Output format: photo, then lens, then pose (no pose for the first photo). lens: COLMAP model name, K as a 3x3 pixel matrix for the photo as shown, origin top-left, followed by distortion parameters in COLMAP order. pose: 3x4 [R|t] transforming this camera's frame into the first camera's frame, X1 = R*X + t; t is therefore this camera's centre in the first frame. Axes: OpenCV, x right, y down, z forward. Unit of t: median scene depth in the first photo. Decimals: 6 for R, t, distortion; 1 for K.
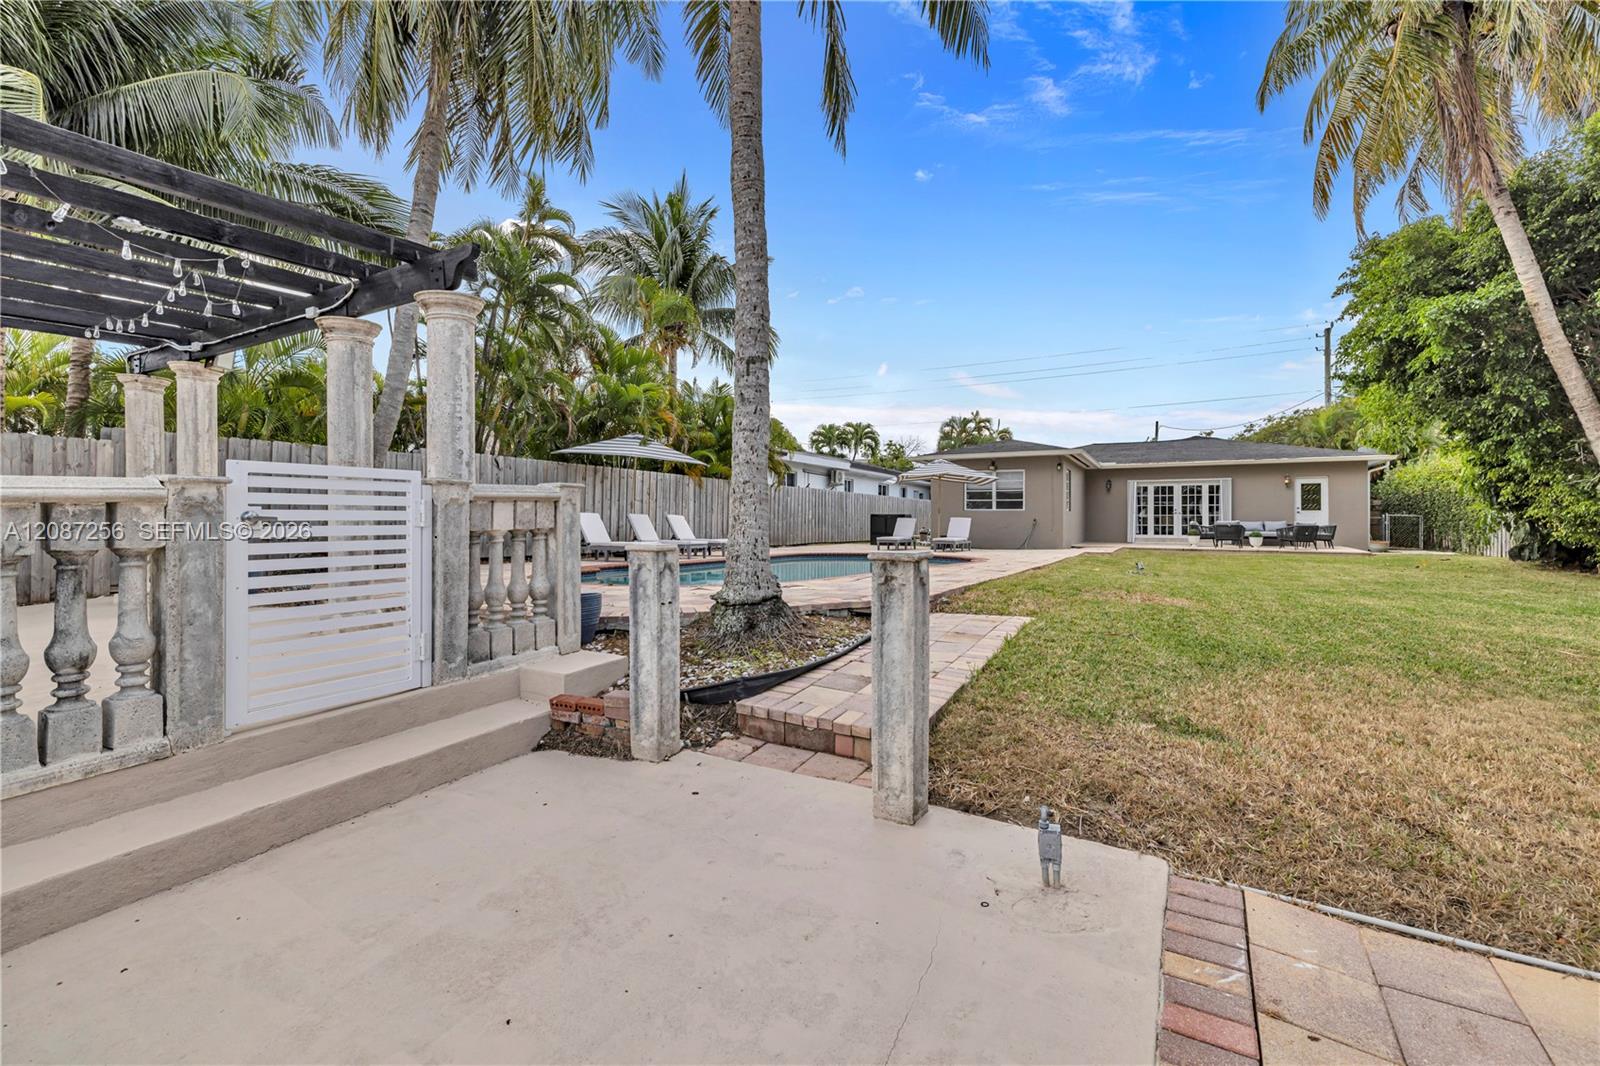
lens RADIAL K [[653.7, 0, 800.0], [0, 653.7, 533.0], [0, 0, 1]] dist [0.000111, -0.000453]
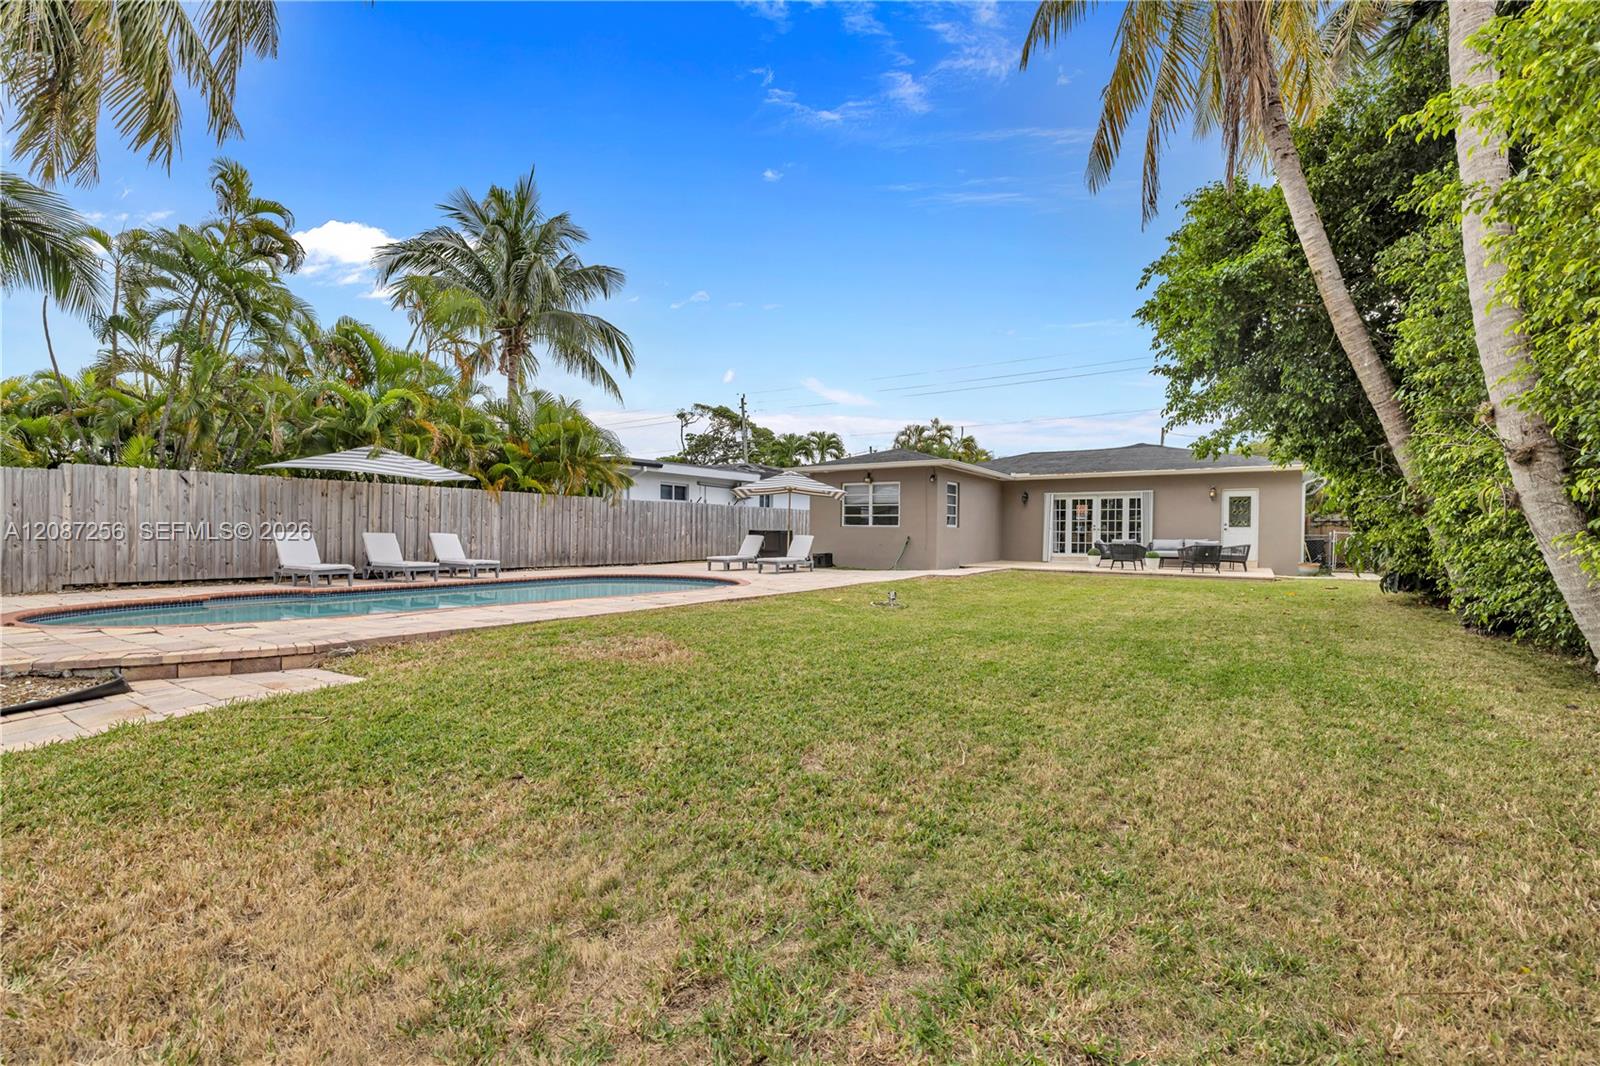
lens RADIAL K [[662.6, 0, 800.0], [0, 662.6, 533.0], [0, 0, 1]] dist [0.000660, 0.000056]
pose [[0.999828, 0.009633, -0.015819, 0.245558], [-0.009857, 0.999852, -0.014105, -0.013079], [0.015681, 0.014258, 0.999775, 0.043782]]
